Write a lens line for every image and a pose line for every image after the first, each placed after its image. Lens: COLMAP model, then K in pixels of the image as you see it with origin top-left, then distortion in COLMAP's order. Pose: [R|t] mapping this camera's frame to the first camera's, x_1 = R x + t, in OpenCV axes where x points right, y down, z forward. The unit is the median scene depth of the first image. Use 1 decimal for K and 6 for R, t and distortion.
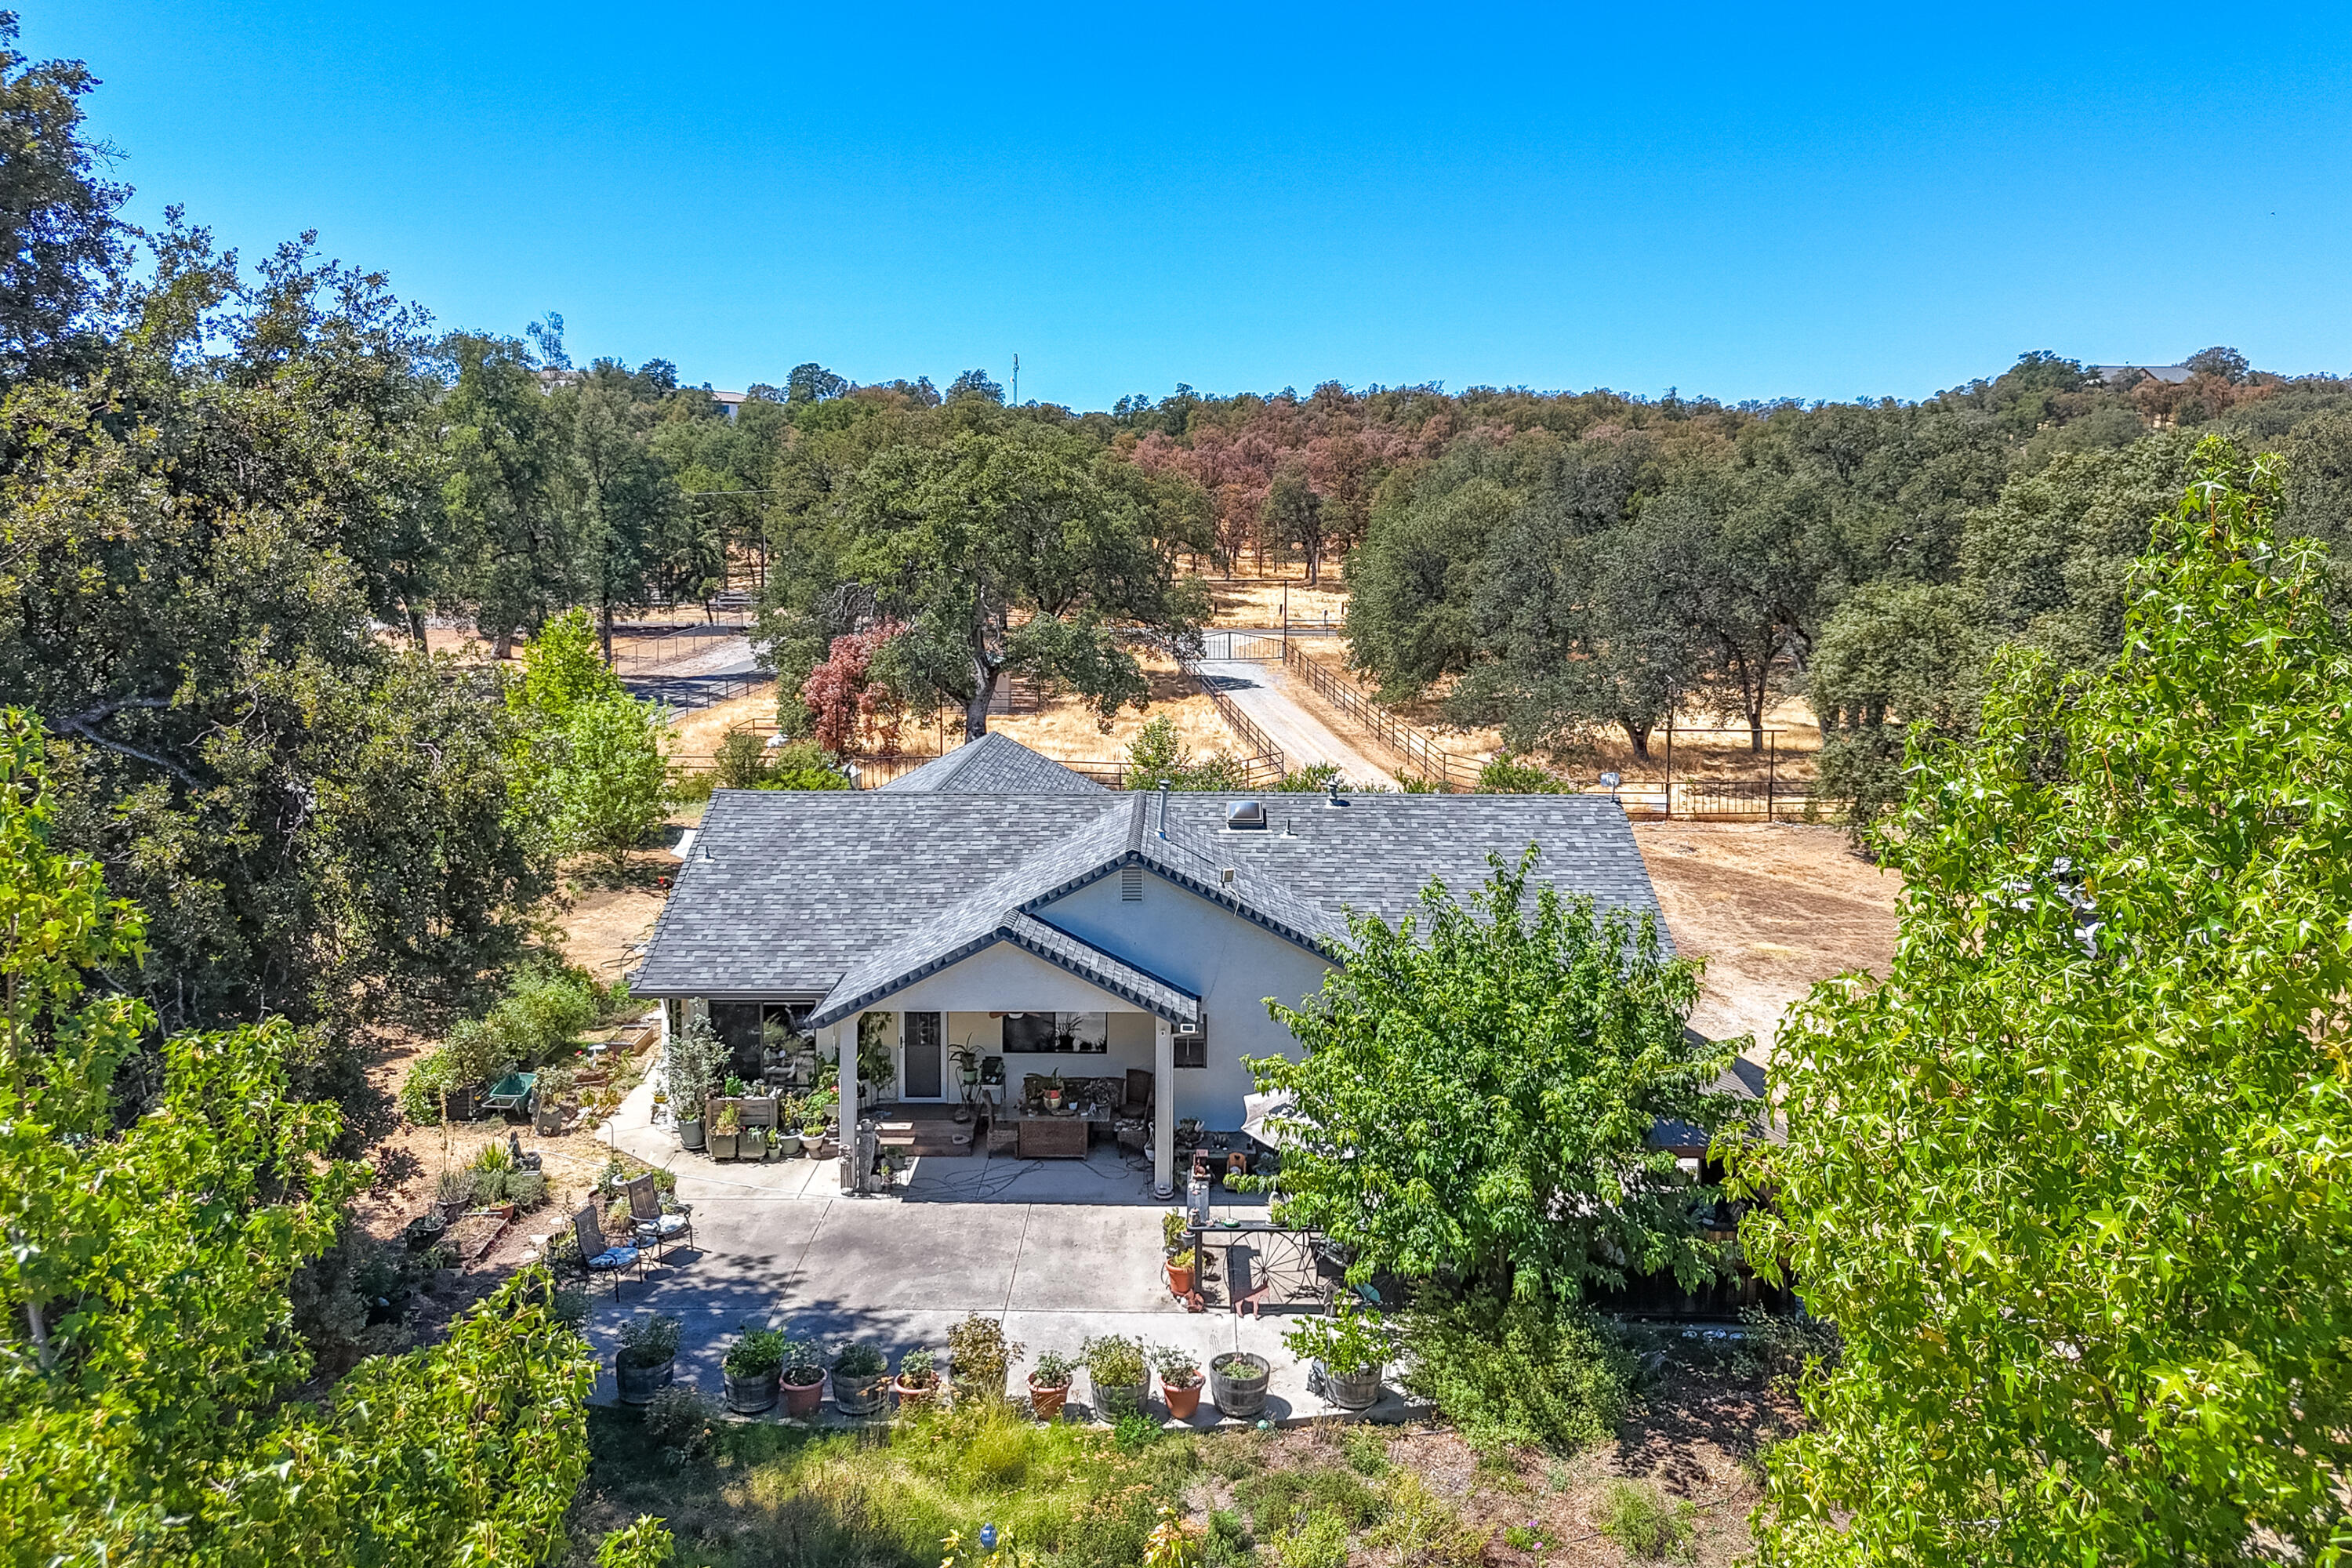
lens RADIAL K [[1638.8, 0, 1176.0], [0, 1638.8, 784.0], [0, 0, 1]] dist [0.003190, -0.068448]
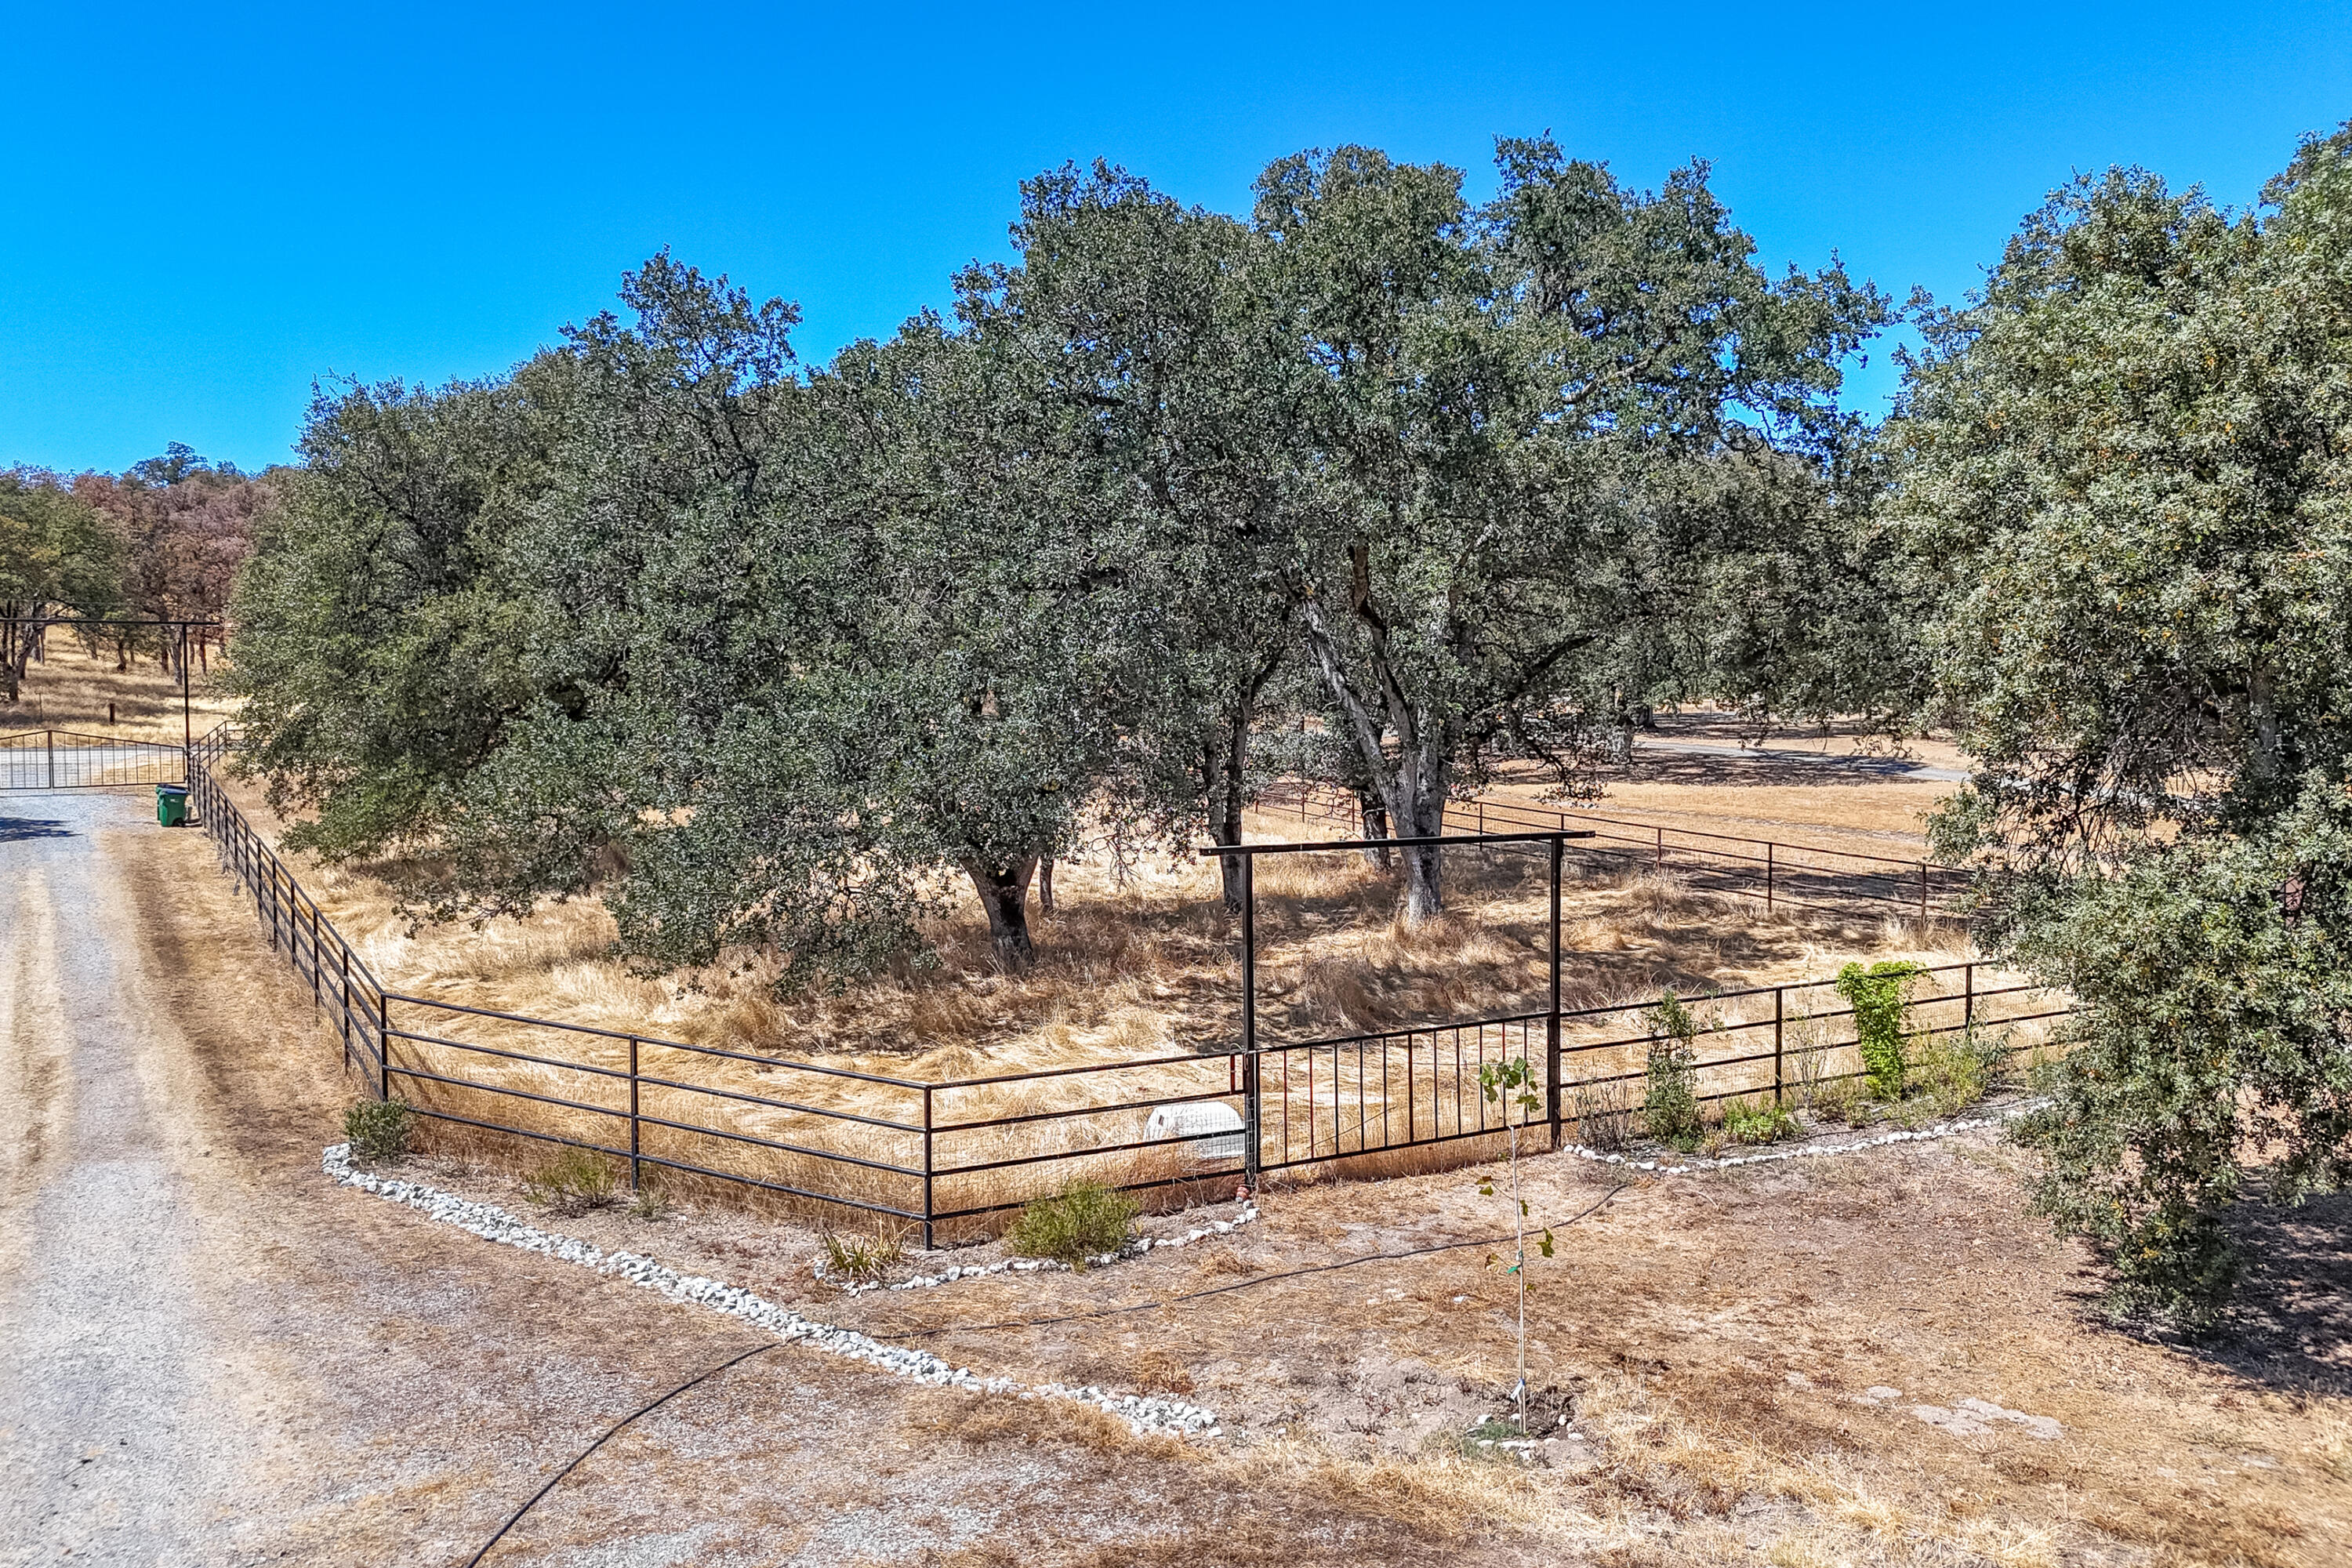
lens RADIAL K [[1638.8, 0, 1176.0], [0, 1638.8, 784.0], [0, 0, 1]] dist [0.003190, -0.068448]
pose [[0.882014, -0.033083, 0.470060, 0.138206], [0.080629, 0.993417, -0.081375, -0.018718], [-0.464273, 0.109674, 0.878875, 0.634017]]
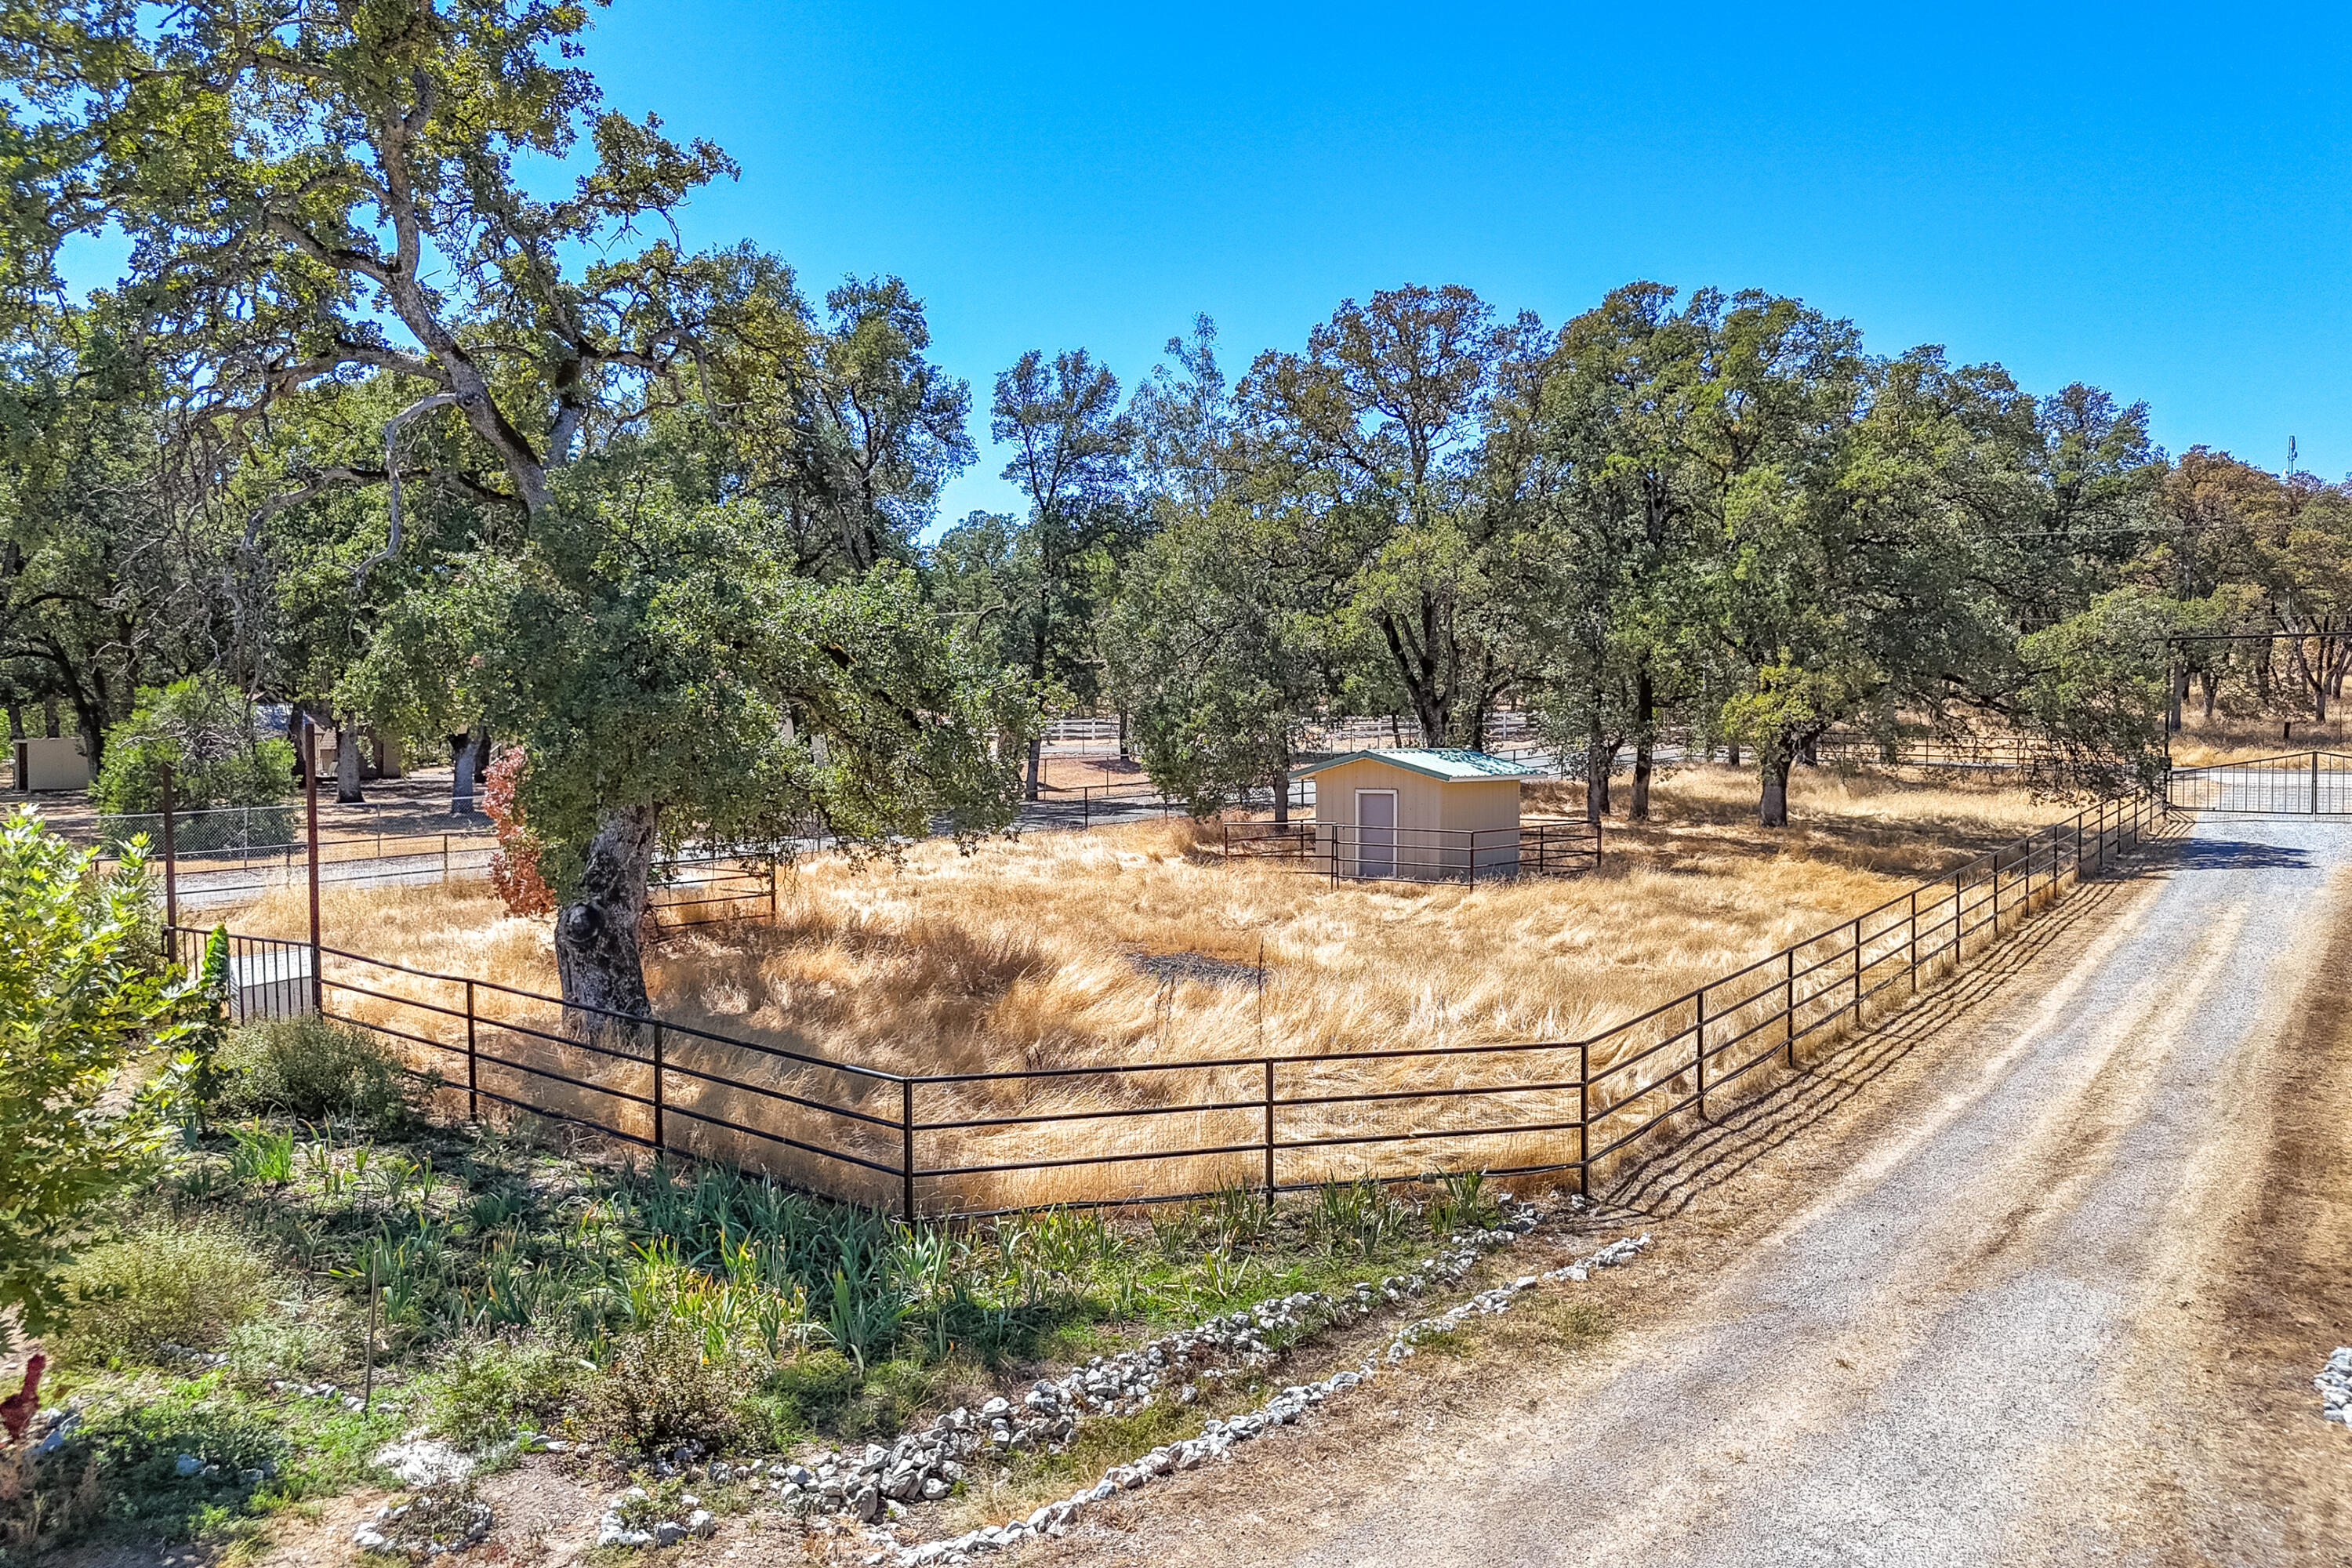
lens RADIAL K [[1678.2, 0, 1202.7], [0, 1678.2, 784.3], [0, 0, 1]] dist [0.004167, -0.005371]
pose [[0.737558, 0.002560, -0.675278, 0.161087], [-0.087050, 0.992010, -0.091319, -0.024769], [0.669649, 0.126136, 0.731888, 0.684100]]
